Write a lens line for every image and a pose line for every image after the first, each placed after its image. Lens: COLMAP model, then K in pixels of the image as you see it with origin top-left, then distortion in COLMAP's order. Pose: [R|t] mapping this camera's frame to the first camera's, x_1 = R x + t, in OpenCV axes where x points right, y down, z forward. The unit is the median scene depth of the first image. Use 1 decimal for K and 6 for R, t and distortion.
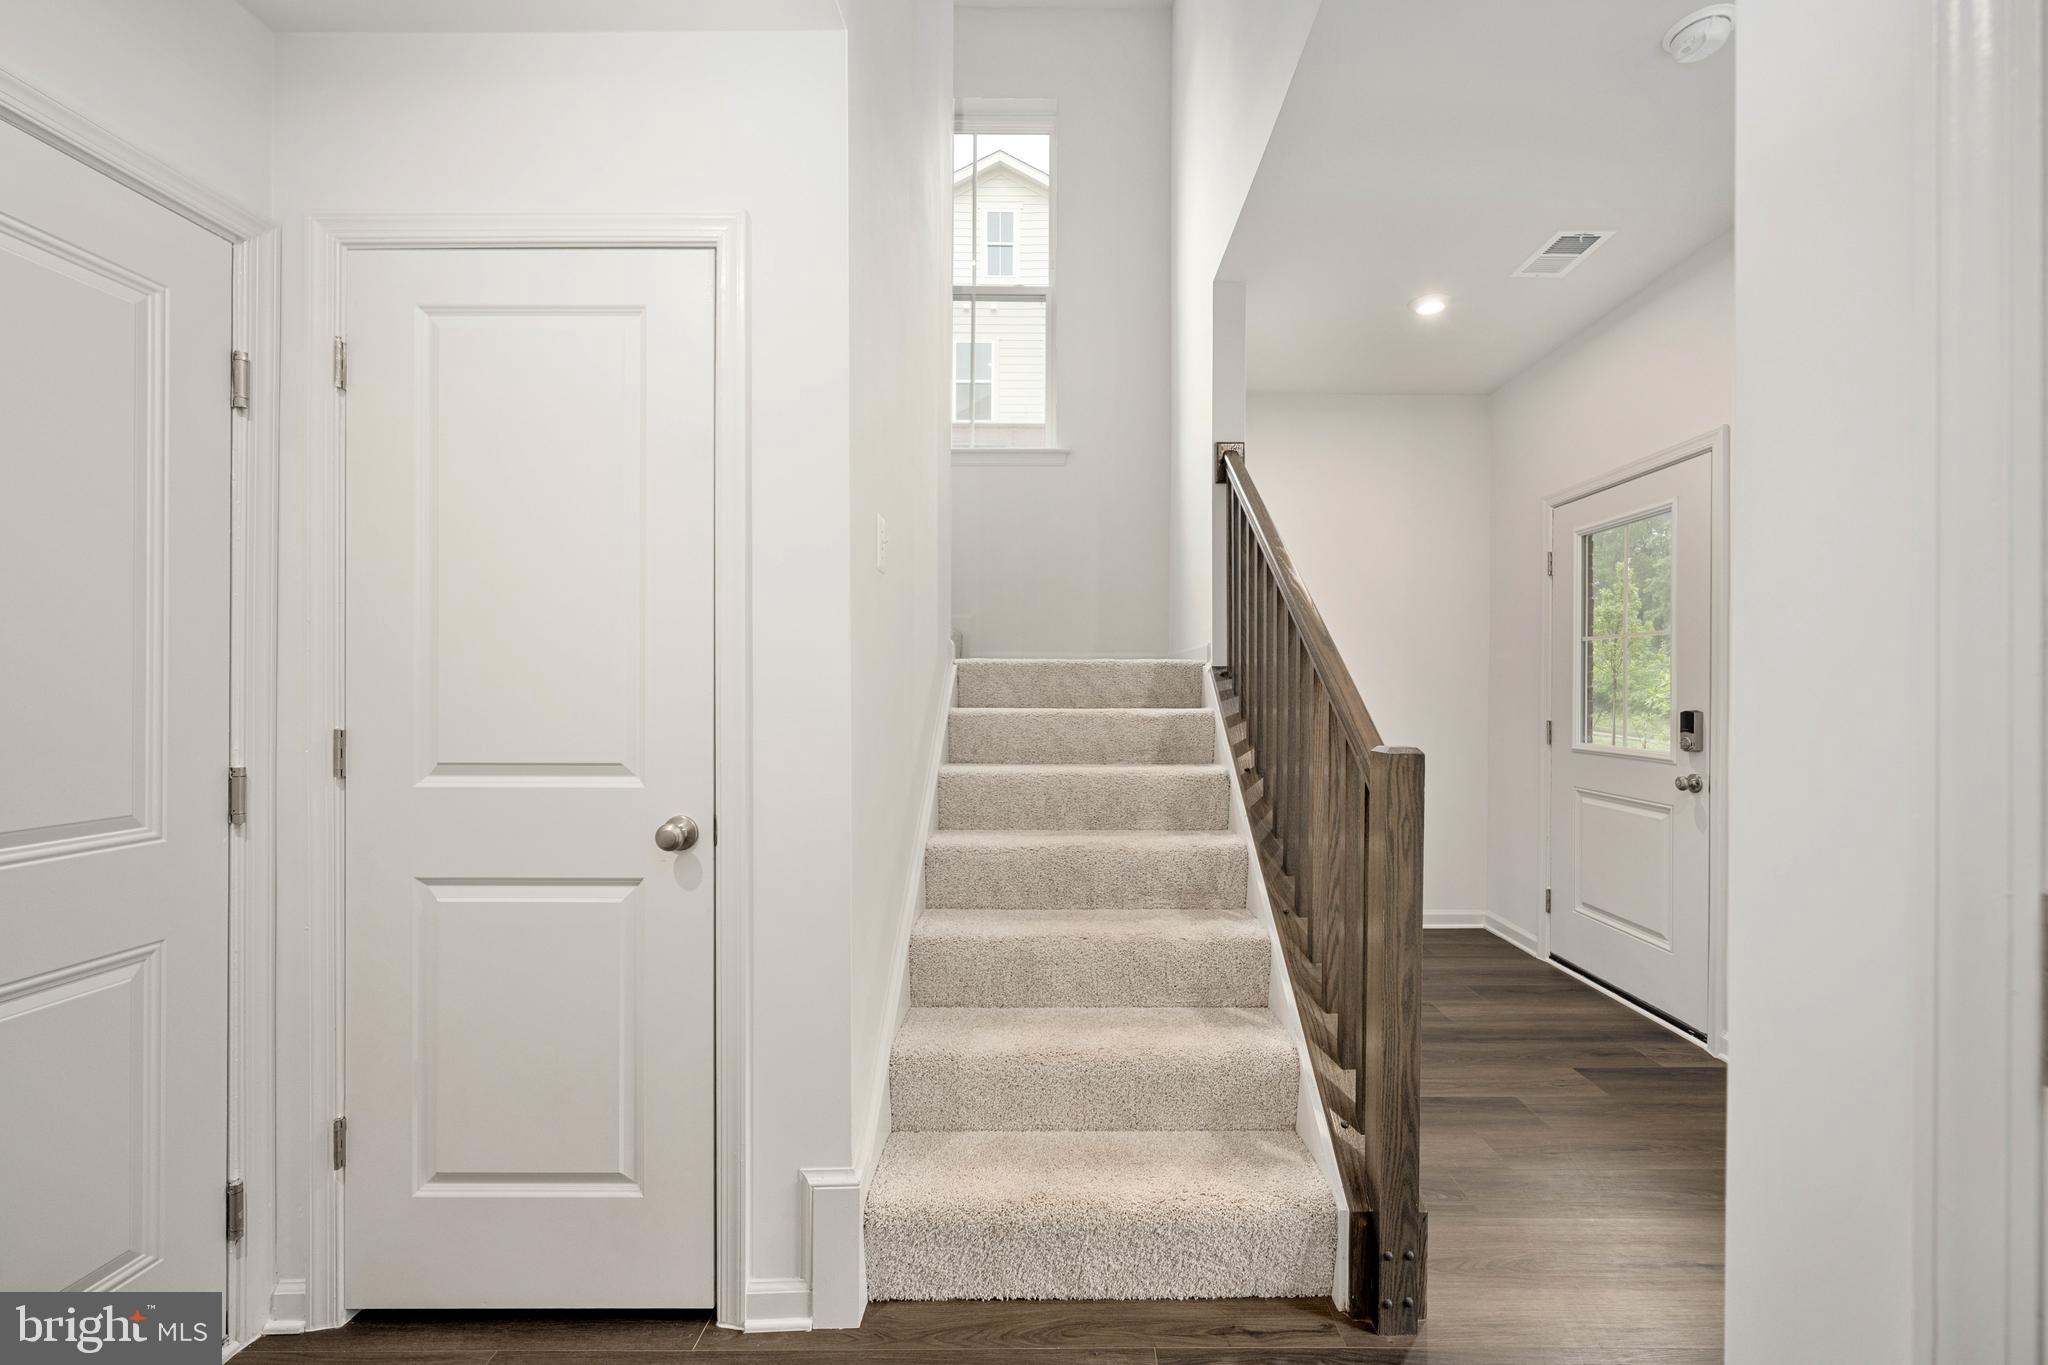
lens RADIAL K [[840.3, 0, 1070.3], [0, 840.3, 687.9], [0, 0, 1]] dist [-0.000172, -0.000150]
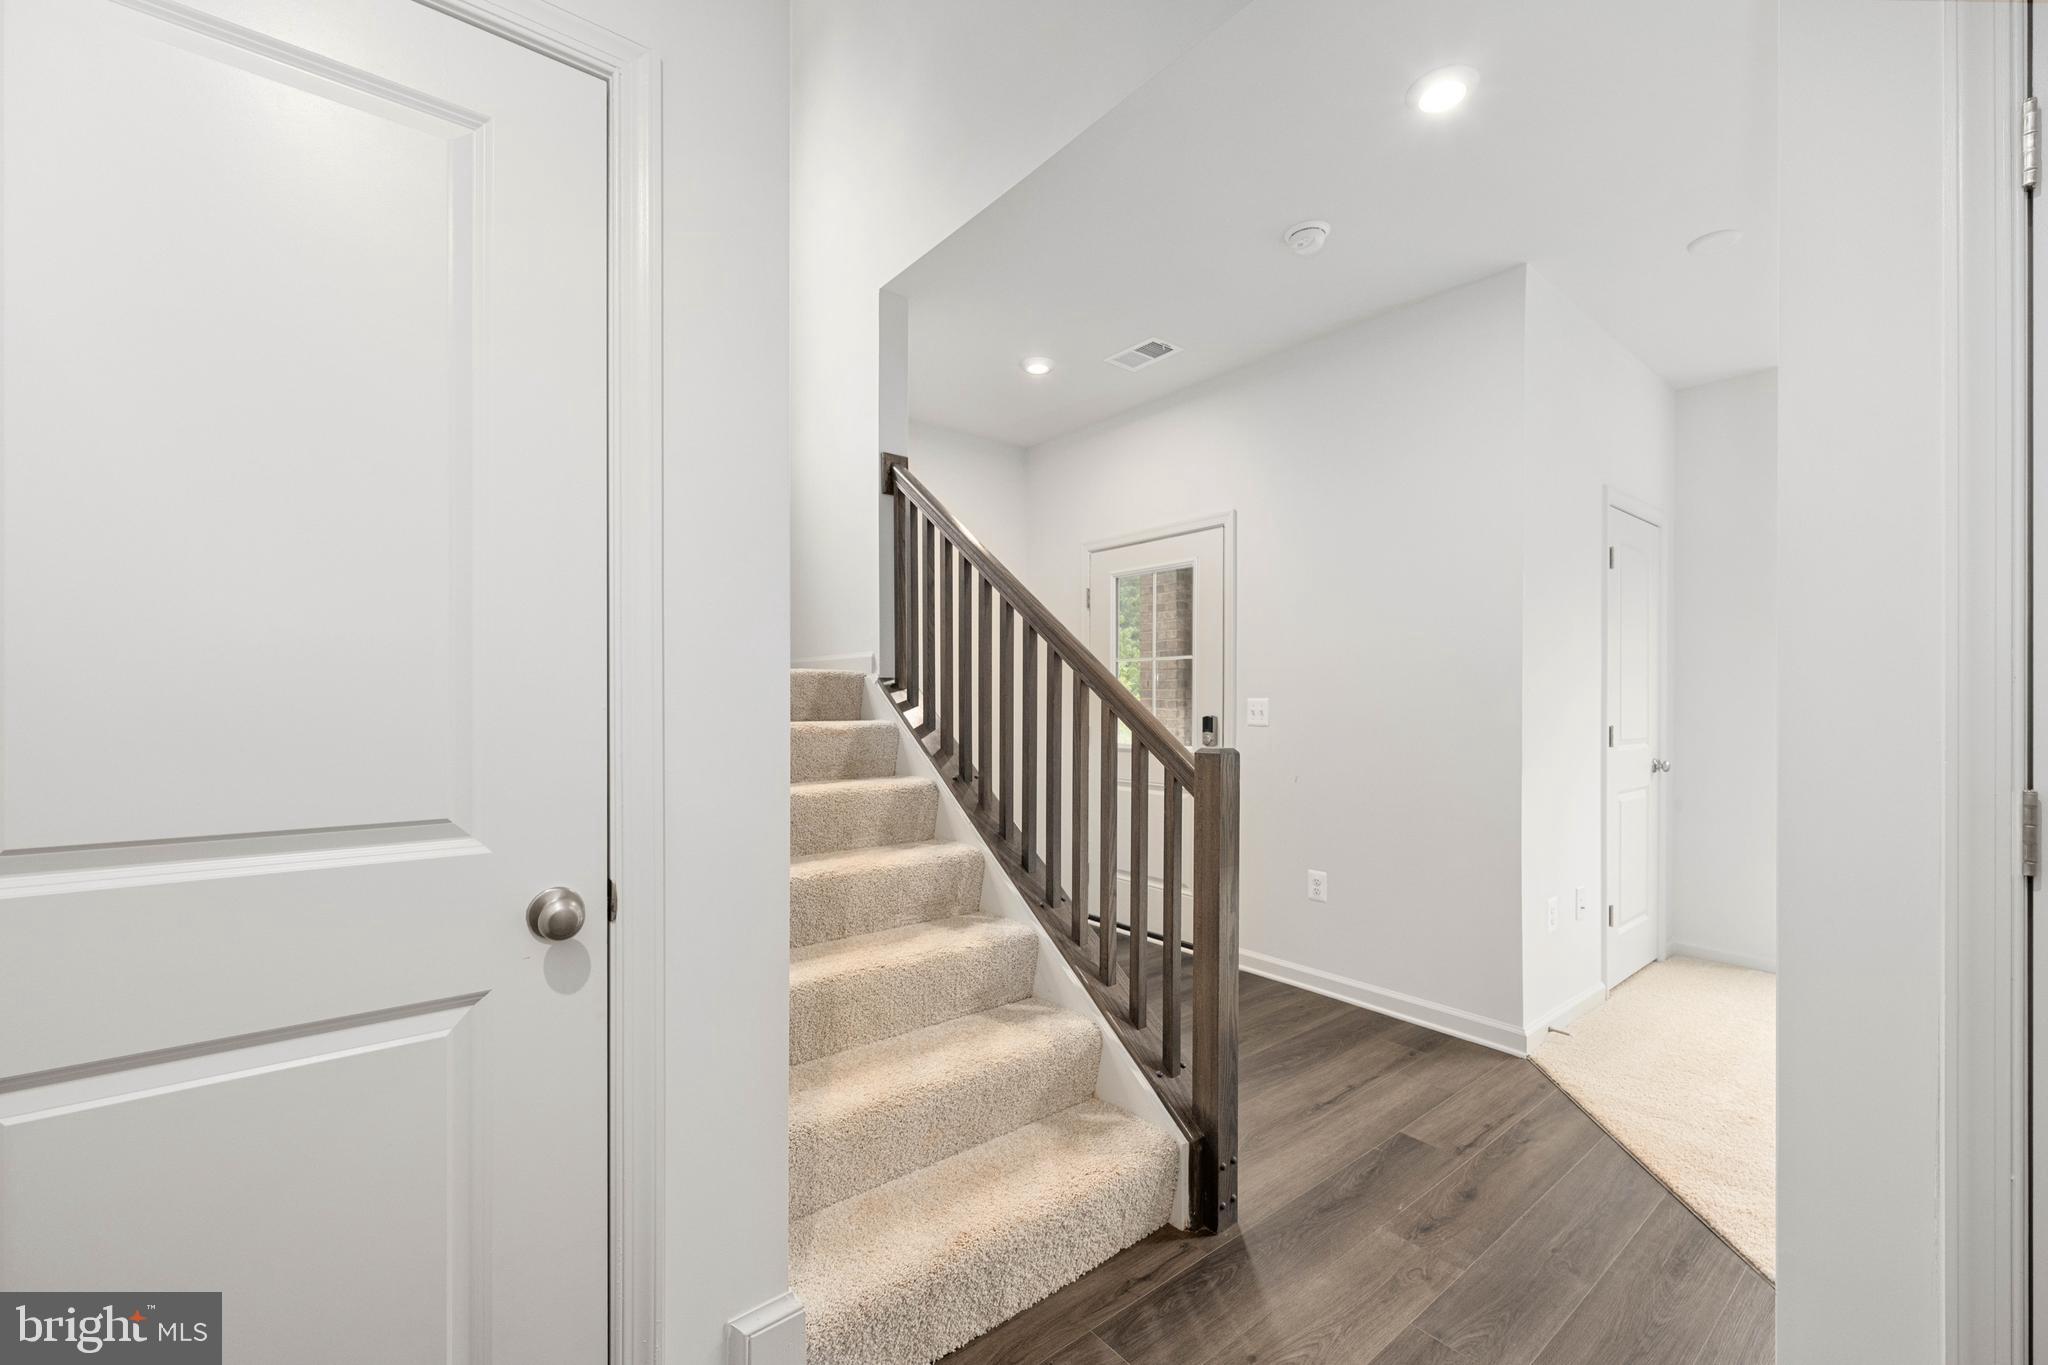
lens RADIAL K [[836.0, 0, 1032.5], [0, 836.0, 700.6], [0, 0, 1]] dist [0.000099, -0.000216]
pose [[0.780702, -0.001317, 0.624903, -0.477164], [-0.000150, 0.999997, 0.002295, -0.001596], [-0.624904, -0.001885, 0.780699, 0.183302]]
